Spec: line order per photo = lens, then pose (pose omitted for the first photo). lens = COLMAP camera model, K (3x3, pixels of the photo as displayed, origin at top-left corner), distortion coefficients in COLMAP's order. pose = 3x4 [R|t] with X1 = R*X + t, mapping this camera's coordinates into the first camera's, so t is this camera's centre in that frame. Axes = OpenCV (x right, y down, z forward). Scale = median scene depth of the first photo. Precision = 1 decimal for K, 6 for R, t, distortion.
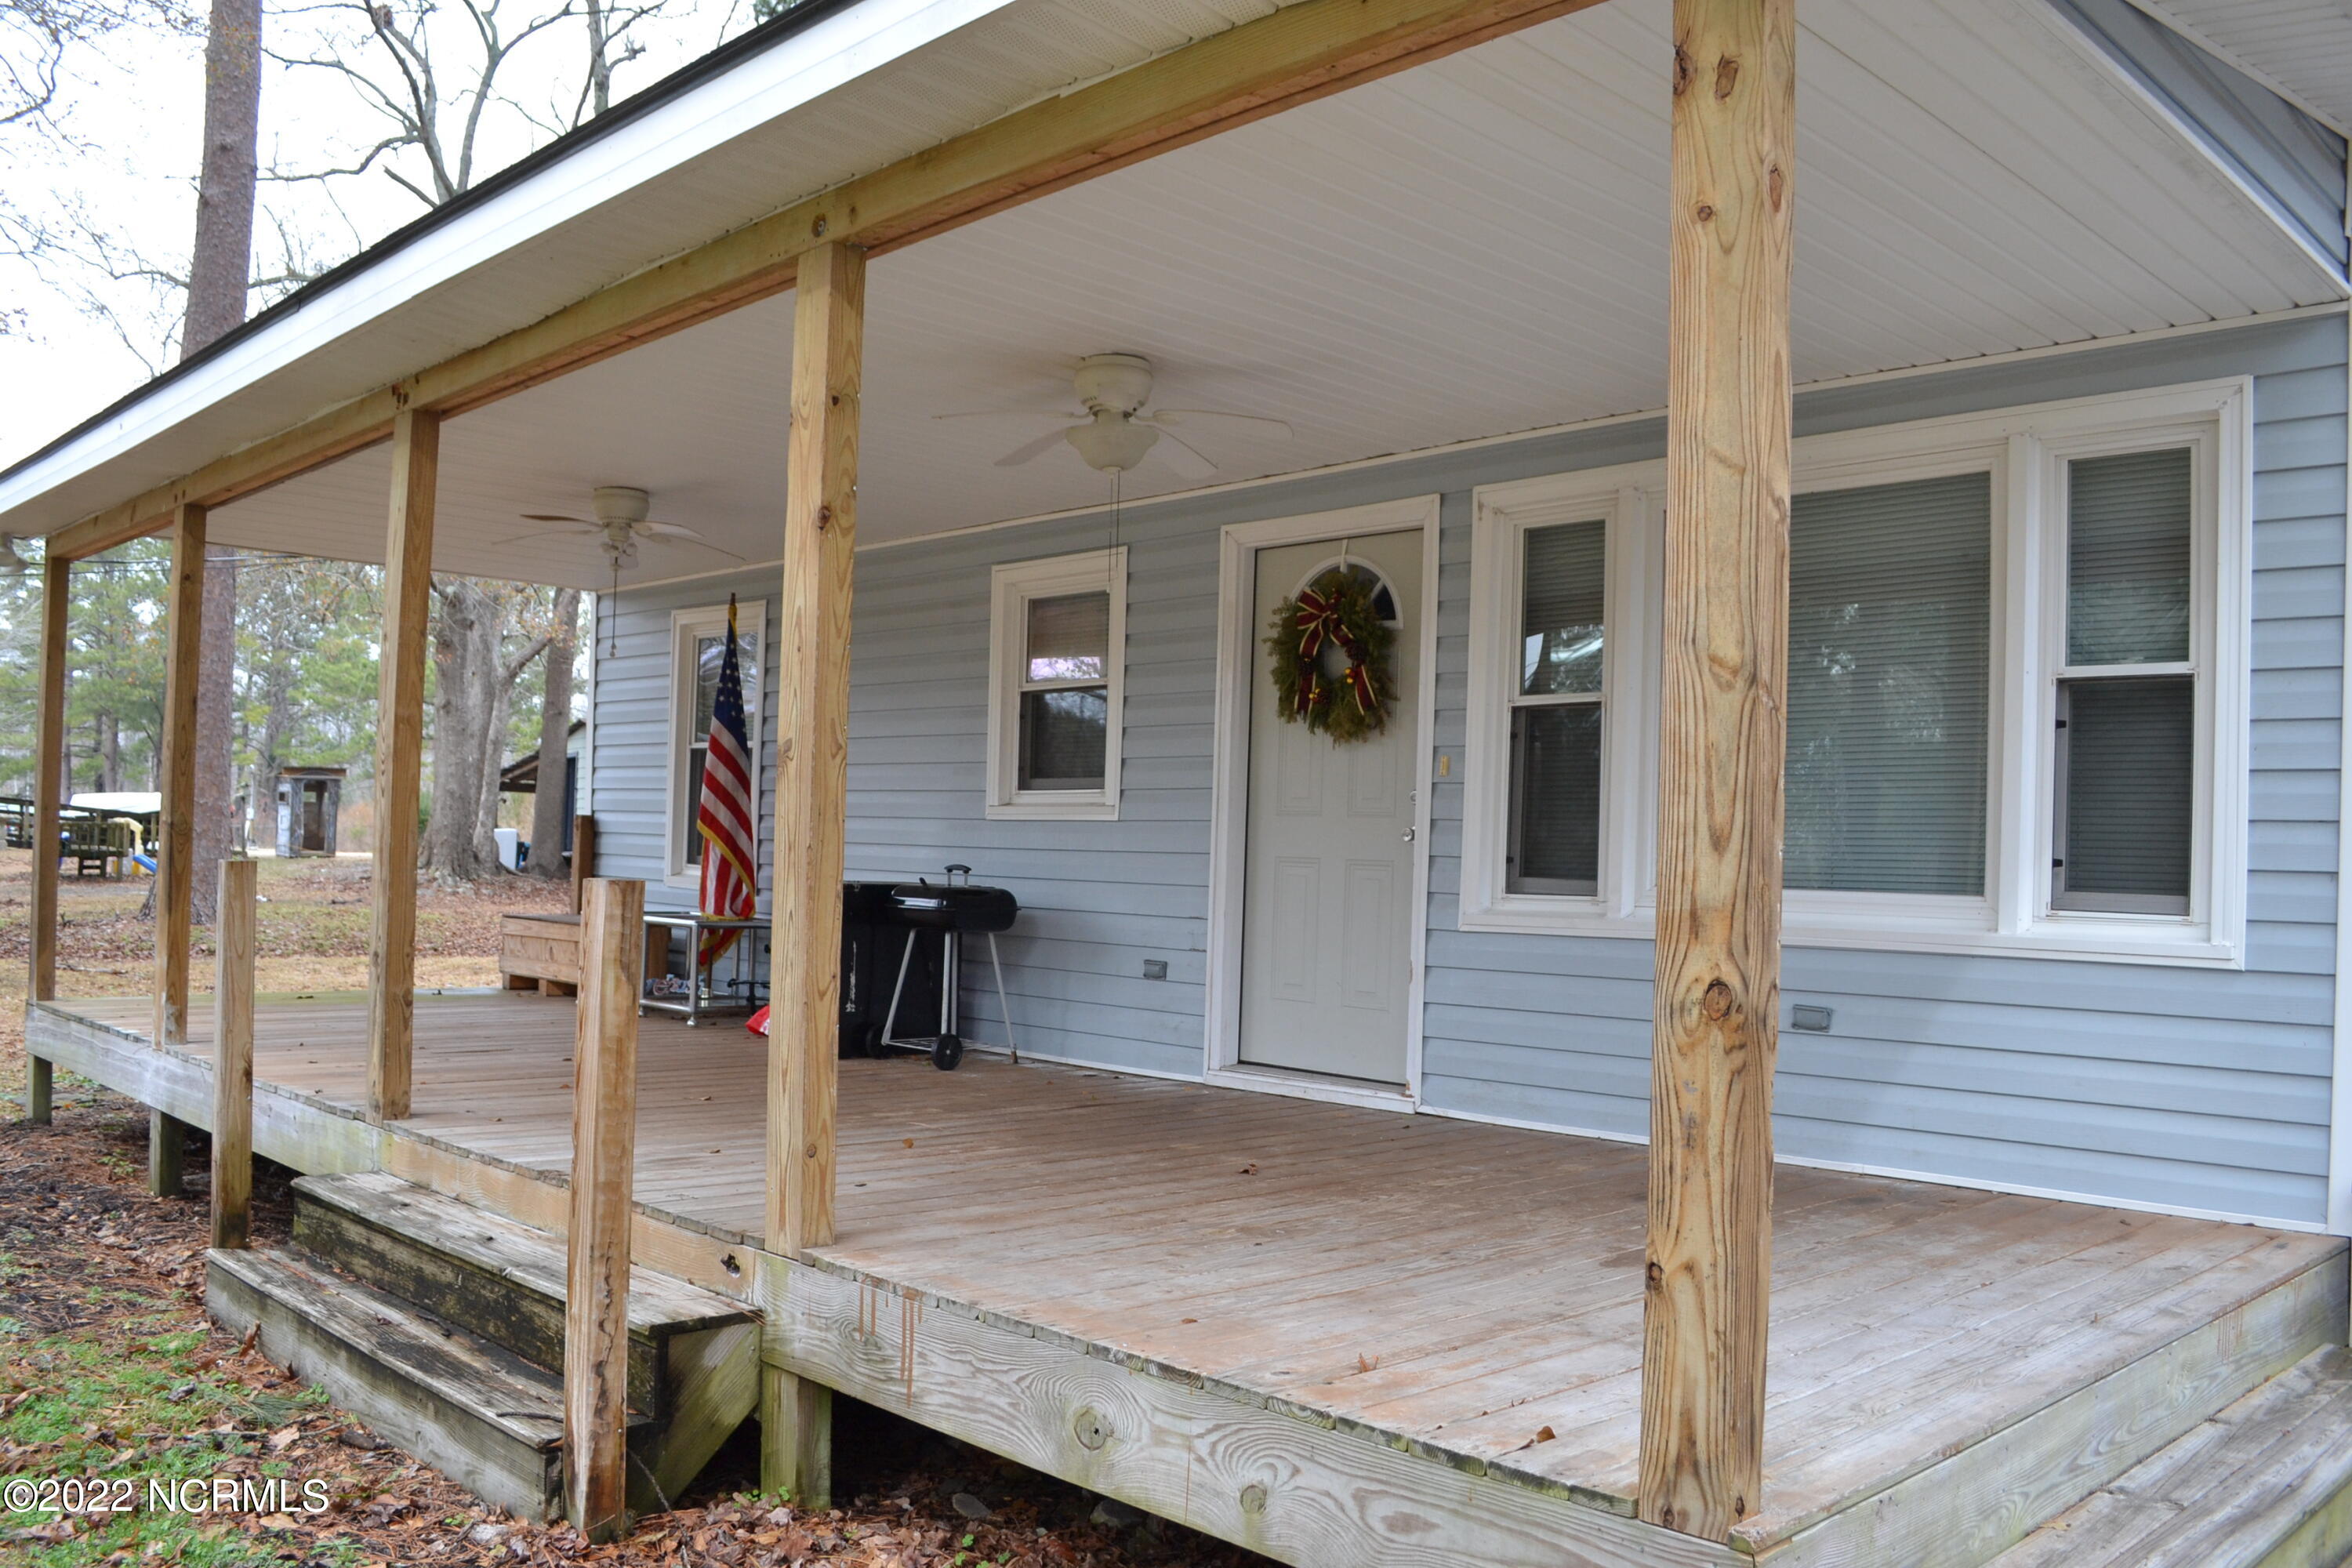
lens RADIAL K [[1876.8, 0, 1181.8], [0, 1876.8, 791.8], [0, 0, 1]] dist [-0.082652, 0.009724]
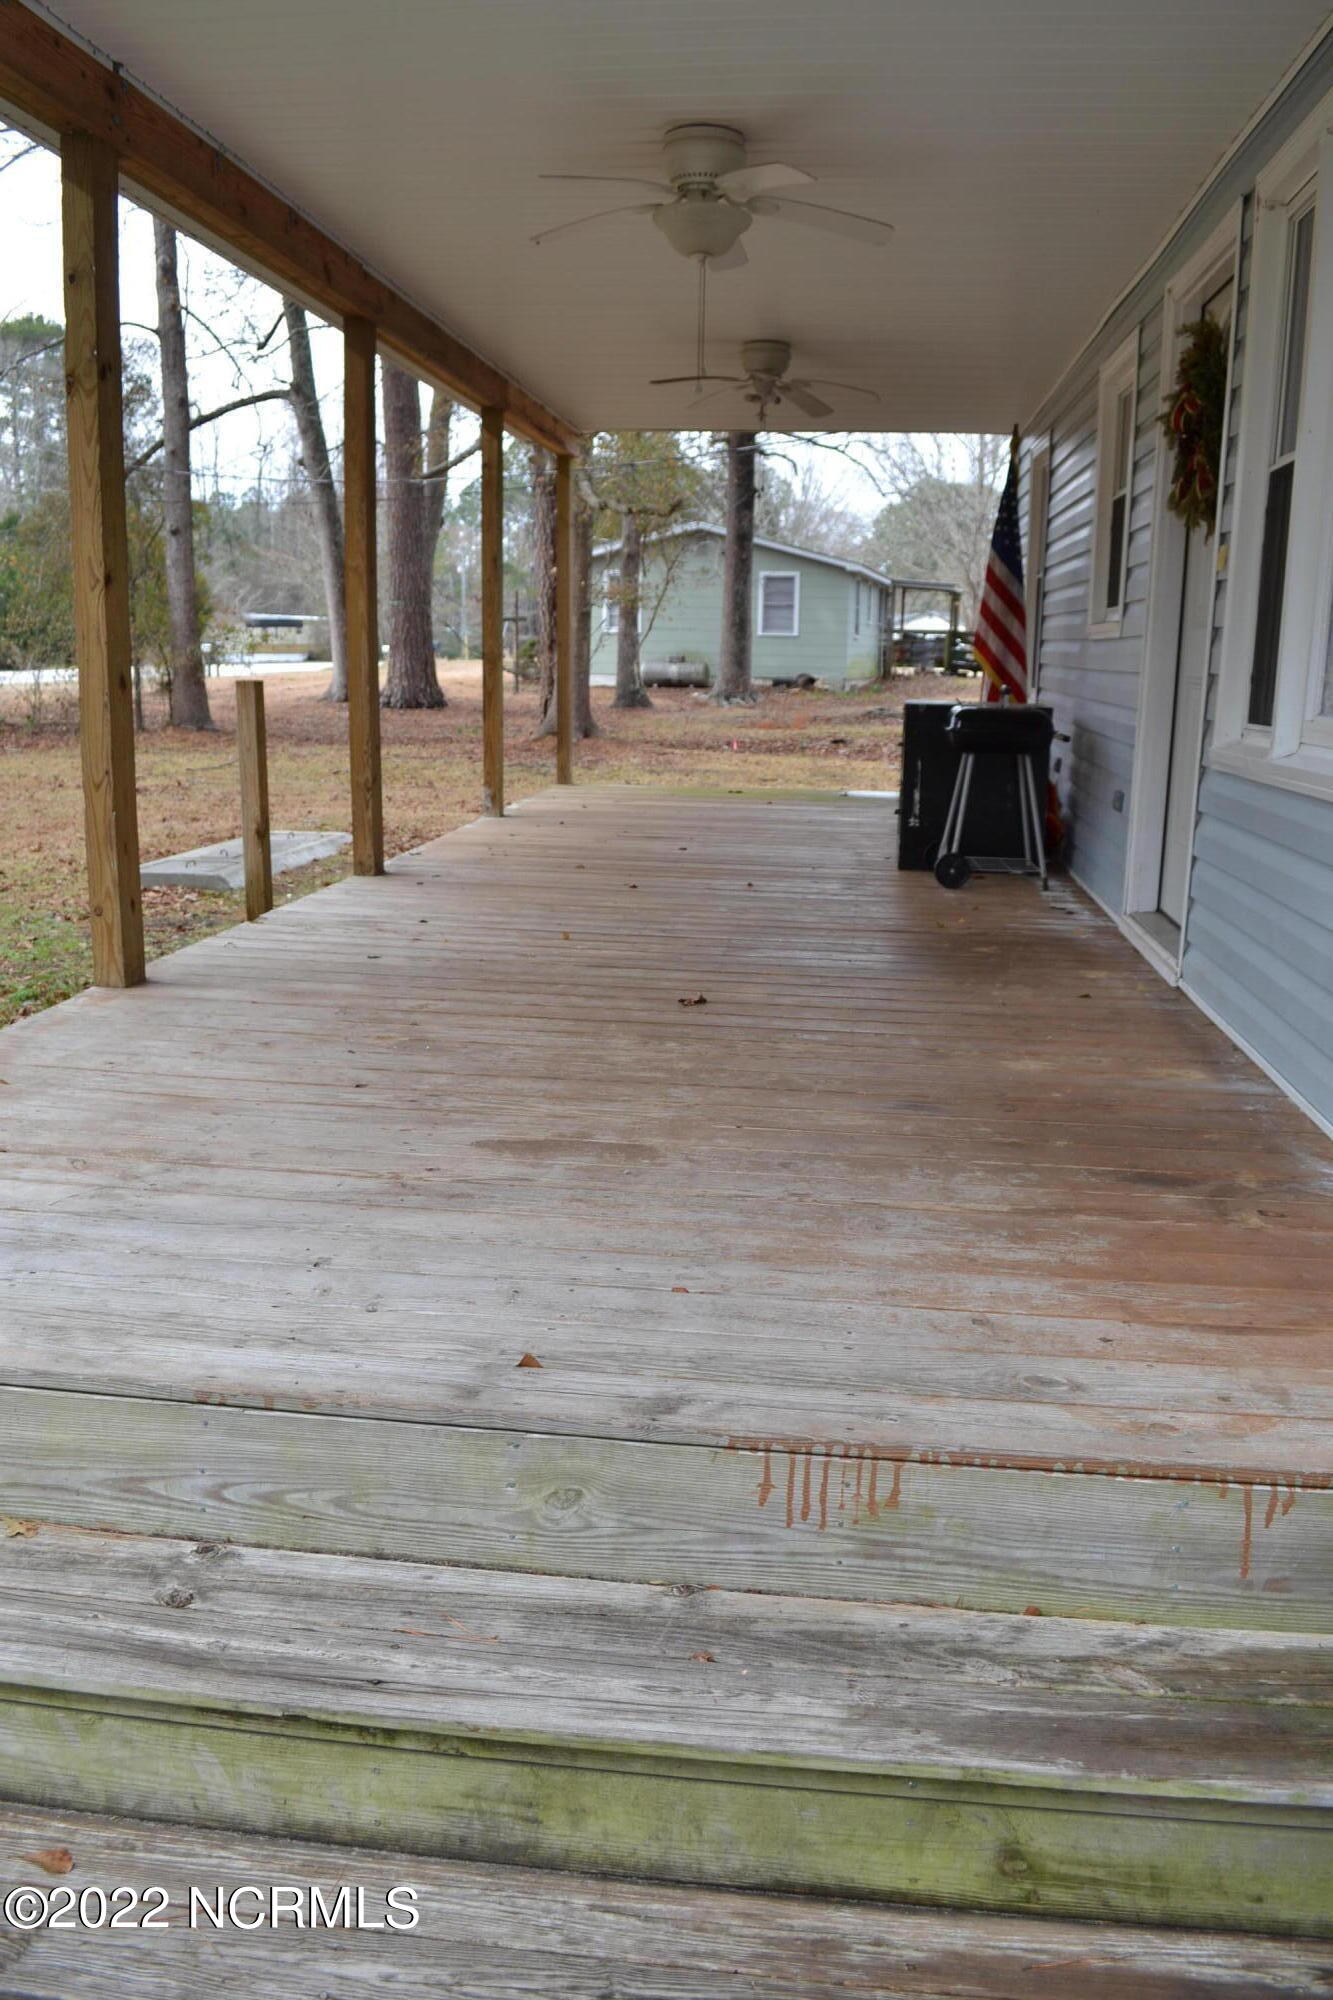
lens RADIAL K [[1595.9, 0, 668.4], [0, 1595.9, 993.1], [0, 0, 1]] dist [-0.082652, 0.009724]
pose [[0.630437, 0.148702, -0.761864, 0.970950], [0.024753, 0.977129, 0.211200, 0.034728], [0.775845, -0.152007, 0.612338, 0.715468]]
